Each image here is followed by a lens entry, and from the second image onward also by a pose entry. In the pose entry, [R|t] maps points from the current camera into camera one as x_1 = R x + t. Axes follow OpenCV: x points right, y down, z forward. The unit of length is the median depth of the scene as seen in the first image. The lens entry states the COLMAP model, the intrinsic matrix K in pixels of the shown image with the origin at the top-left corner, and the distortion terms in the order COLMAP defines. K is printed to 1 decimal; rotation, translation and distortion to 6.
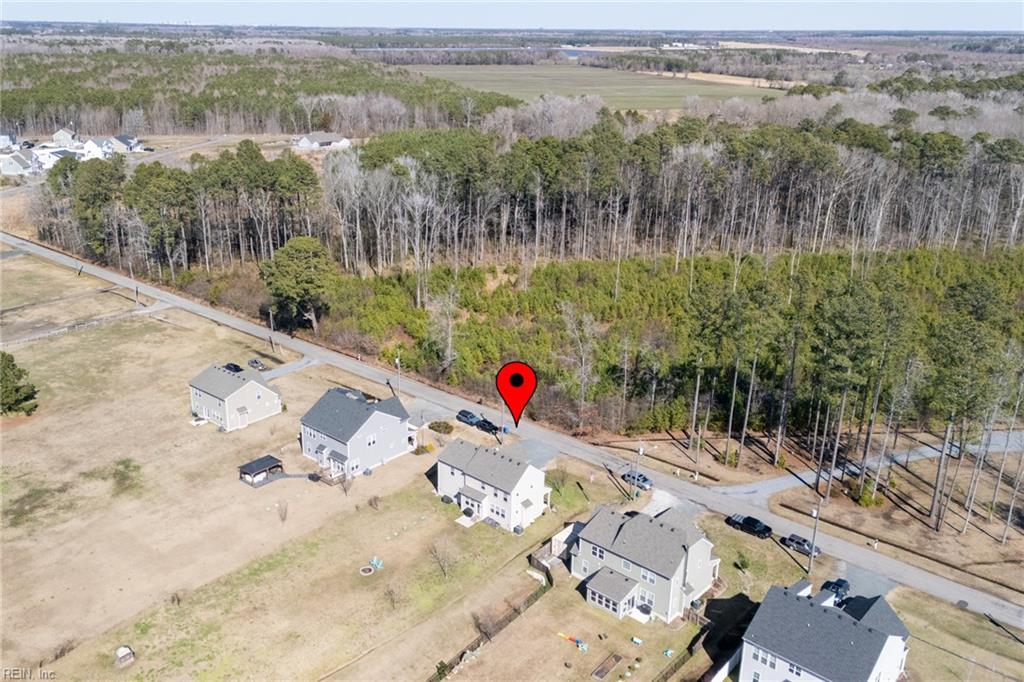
lens RADIAL K [[867.2, 0, 474.2], [0, 867.2, 339.0], [0, 0, 1]] dist [0.099198, -0.219049]
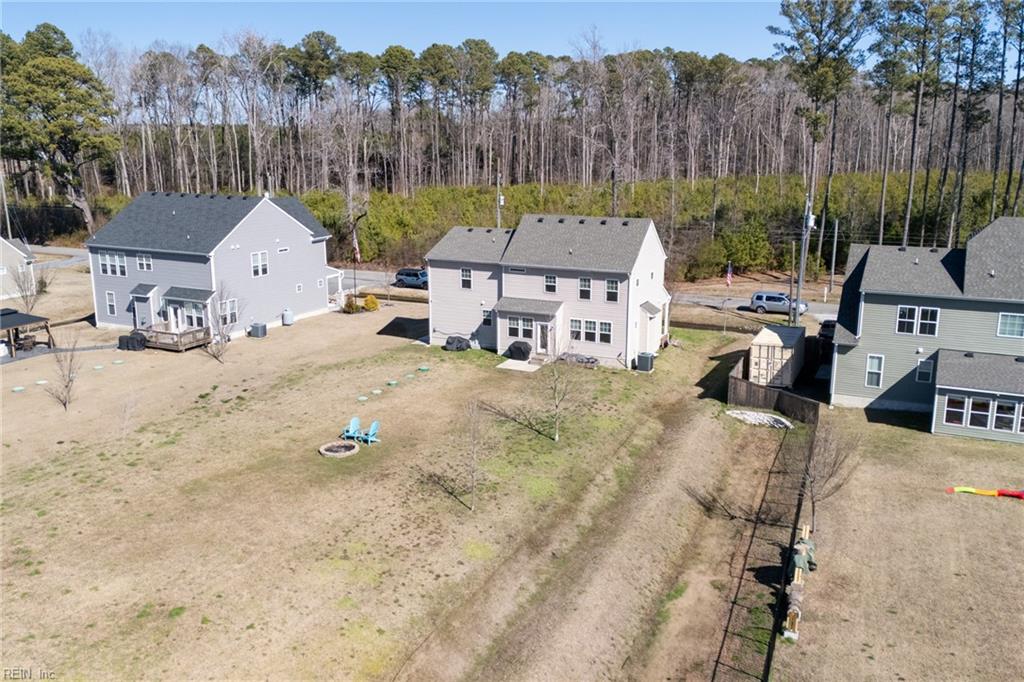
lens RADIAL K [[876.9, 0, 516.3], [0, 876.9, 340.5], [0, 0, 1]] dist [0.133709, -0.224072]
pose [[0.953598, -0.075623, 0.291432, -0.142682], [0.107462, 0.989678, -0.094818, 0.240098], [-0.281253, 0.121736, 0.951881, 0.573279]]
